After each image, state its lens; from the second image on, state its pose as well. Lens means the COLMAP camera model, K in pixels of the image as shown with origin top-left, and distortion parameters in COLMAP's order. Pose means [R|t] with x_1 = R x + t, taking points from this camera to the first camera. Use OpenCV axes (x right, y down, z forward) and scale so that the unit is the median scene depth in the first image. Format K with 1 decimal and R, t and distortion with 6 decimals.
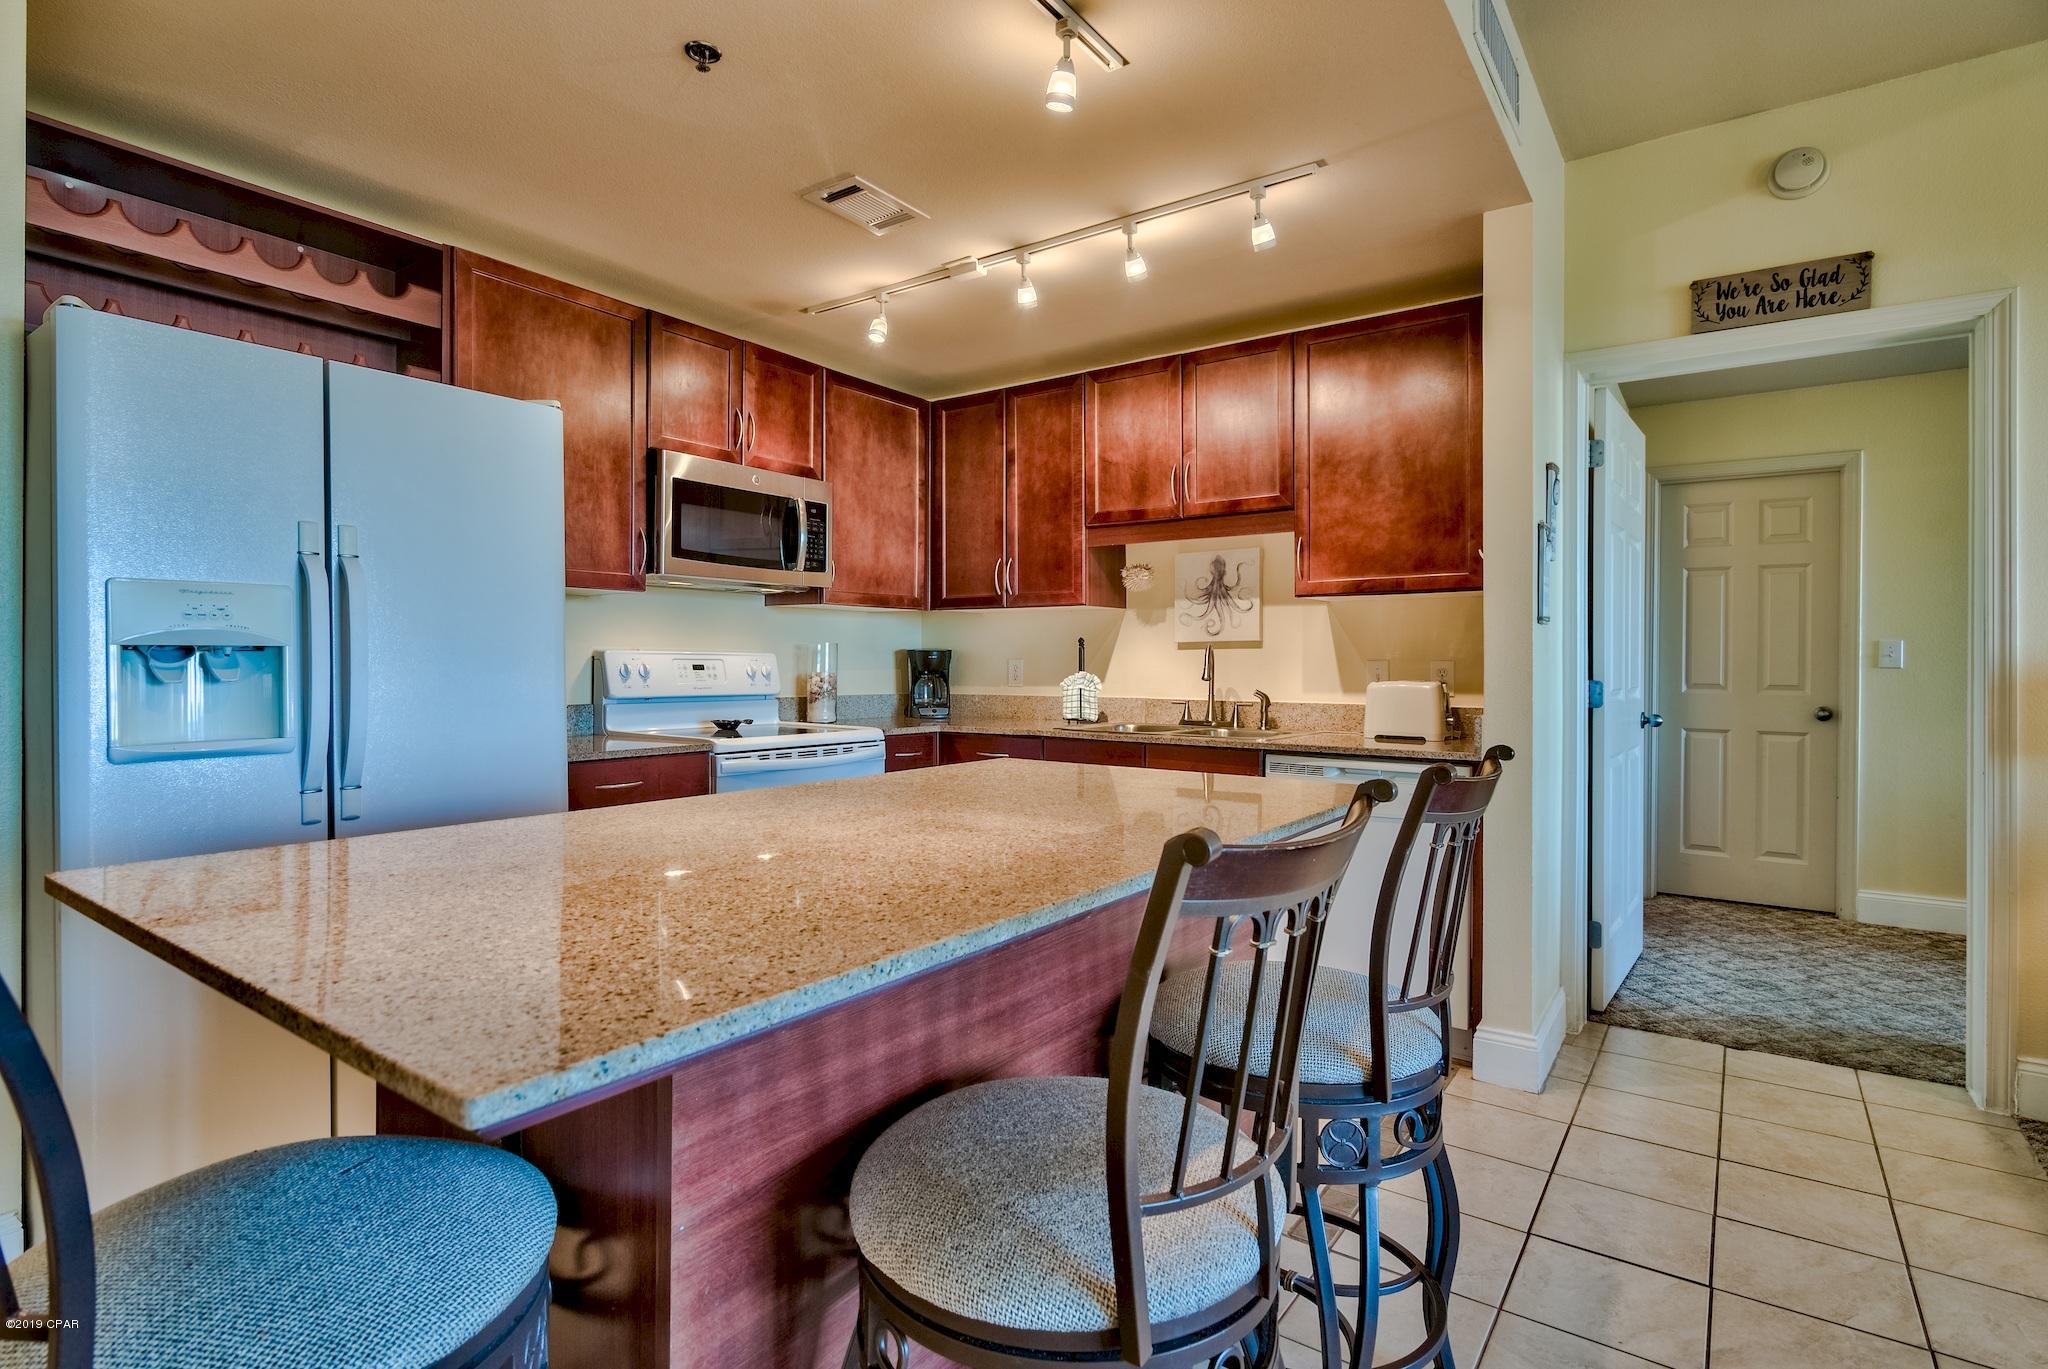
lens RADIAL K [[1016.6, 0, 1016.4], [0, 1016.6, 668.6], [0, 0, 1]] dist [-0.003198, 0.000300]
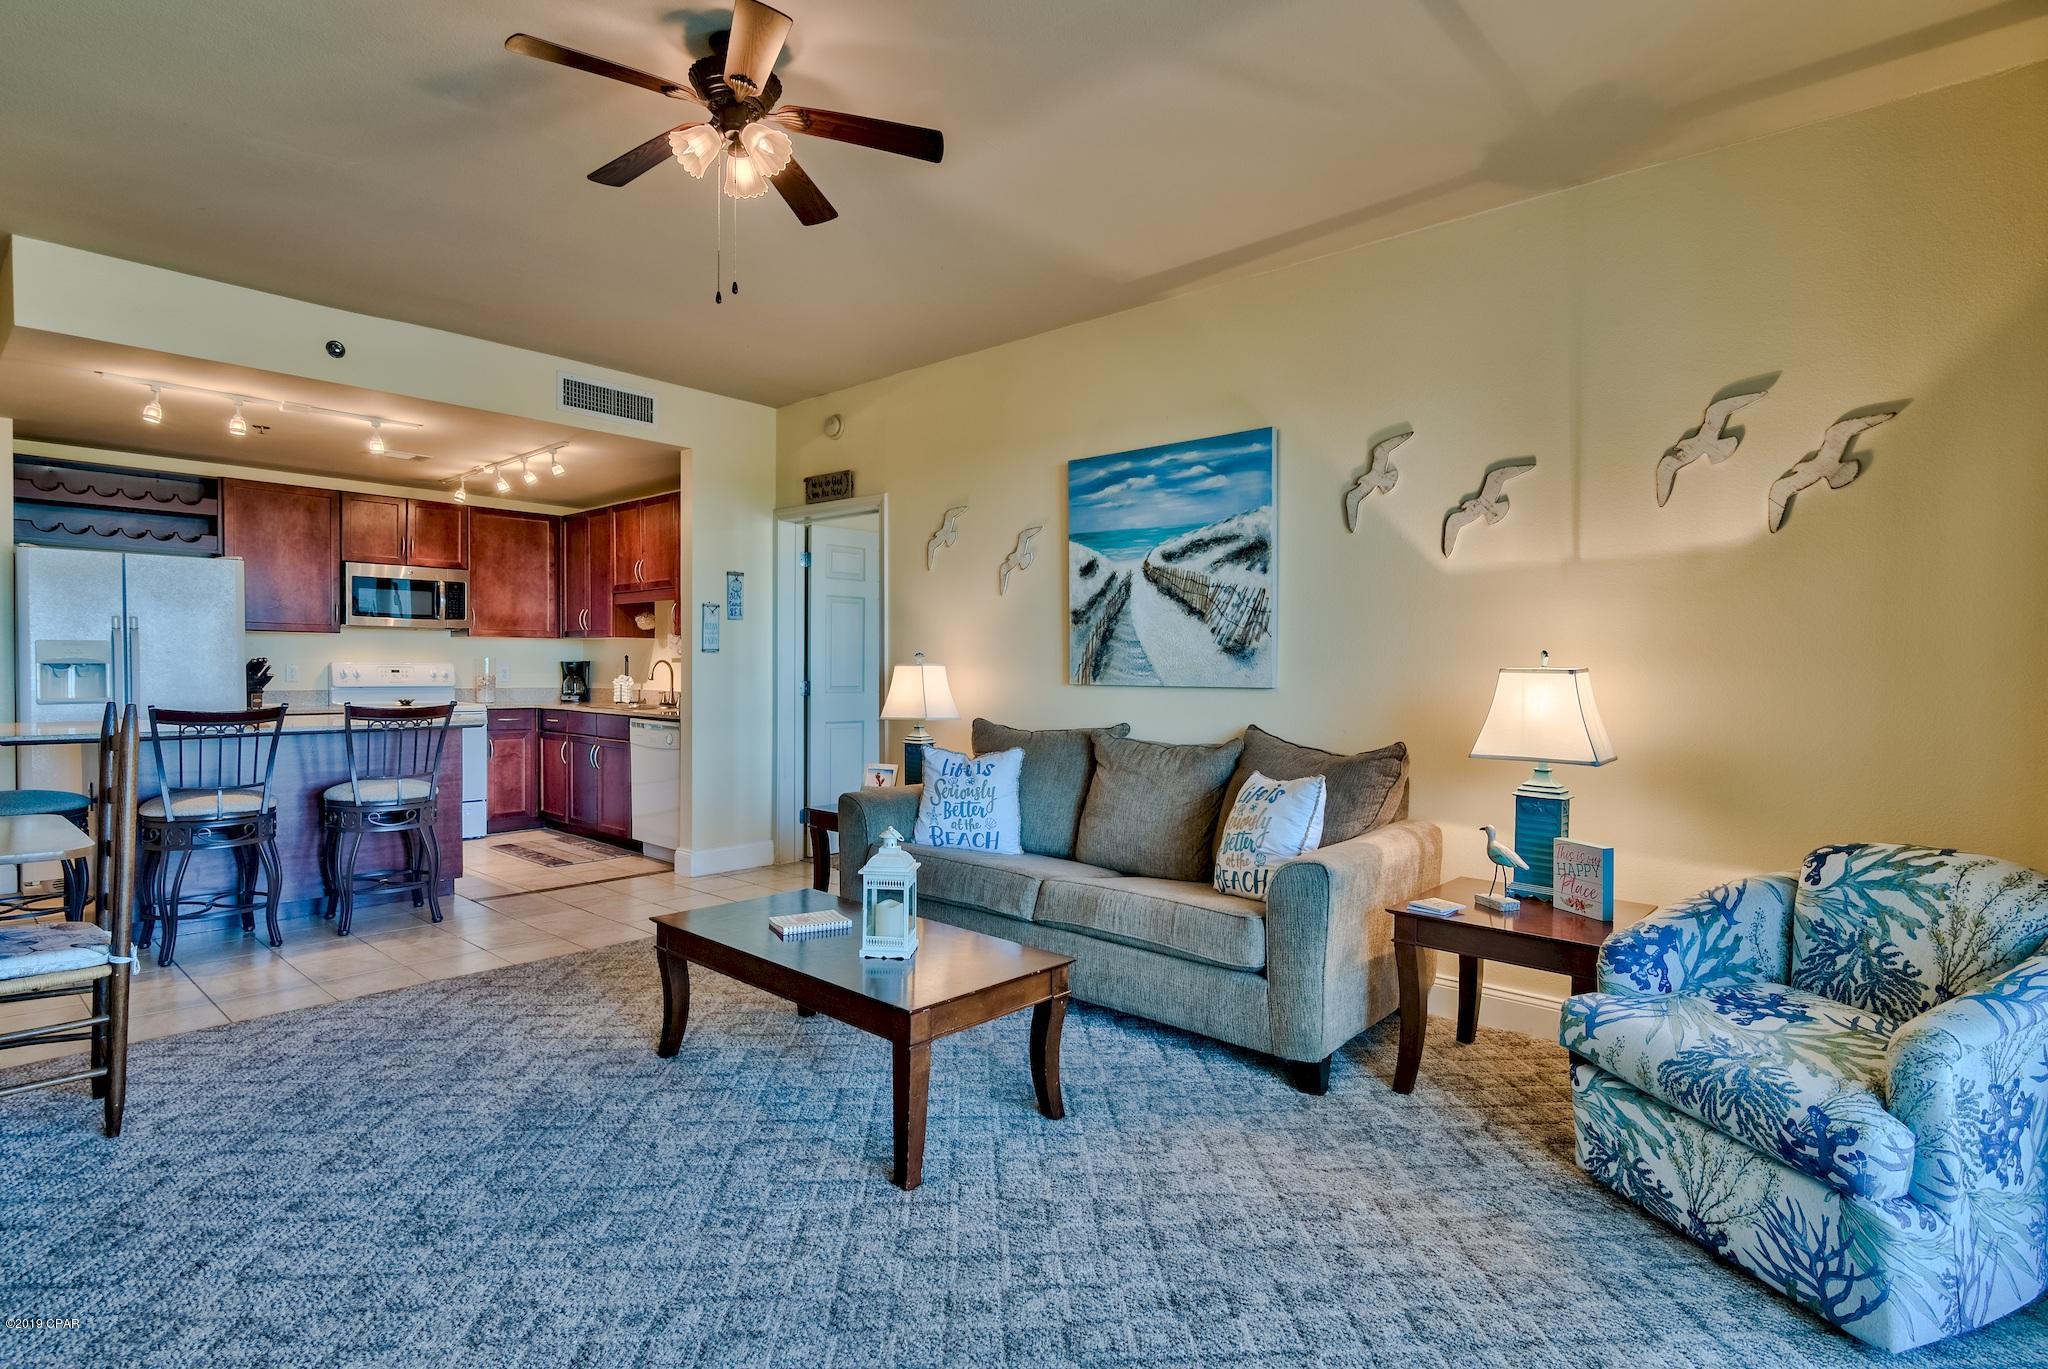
lens RADIAL K [[1025.6, 0, 1011.8], [0, 1025.6, 684.6], [0, 0, 1]] dist [-0.001738, 0.000590]
pose [[0.993268, 0.007021, -0.115624, 1.048126], [-0.005665, 0.999911, 0.012050, -0.006273], [0.115698, -0.011313, 0.993220, -0.751559]]
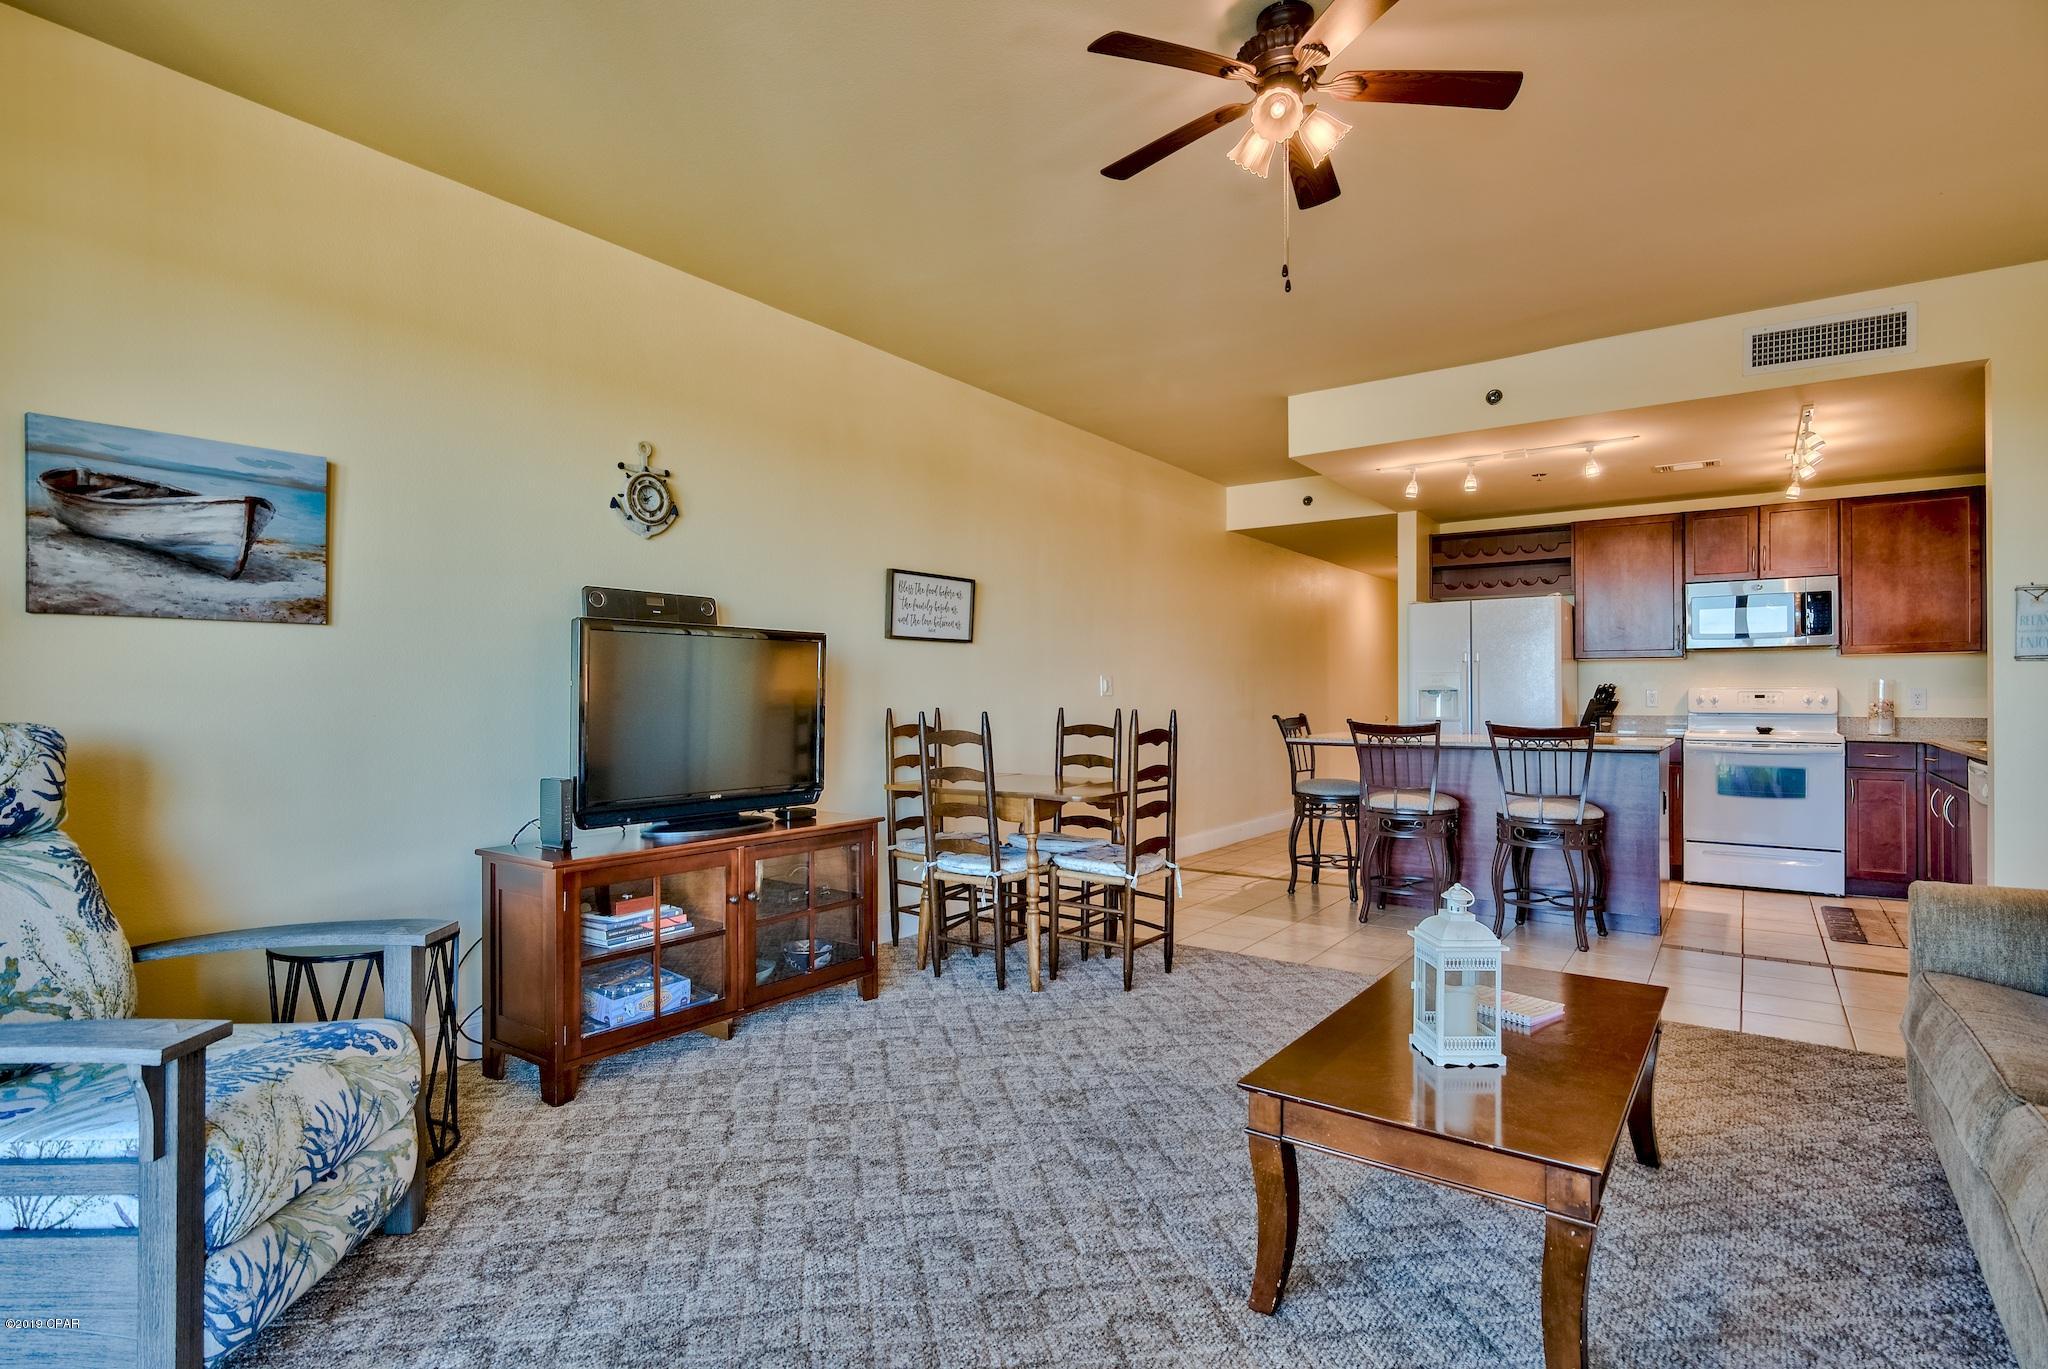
lens RADIAL K [[1021.9, 0, 995.8], [0, 1021.9, 684.9], [0, 0, 1]] dist [-0.004508, -0.000572]
pose [[-0.017309, -0.013180, -0.999763, 1.437633], [-0.005234, 0.999901, -0.013091, 0.008474], [0.999836, 0.005006, -0.017376, -0.251758]]
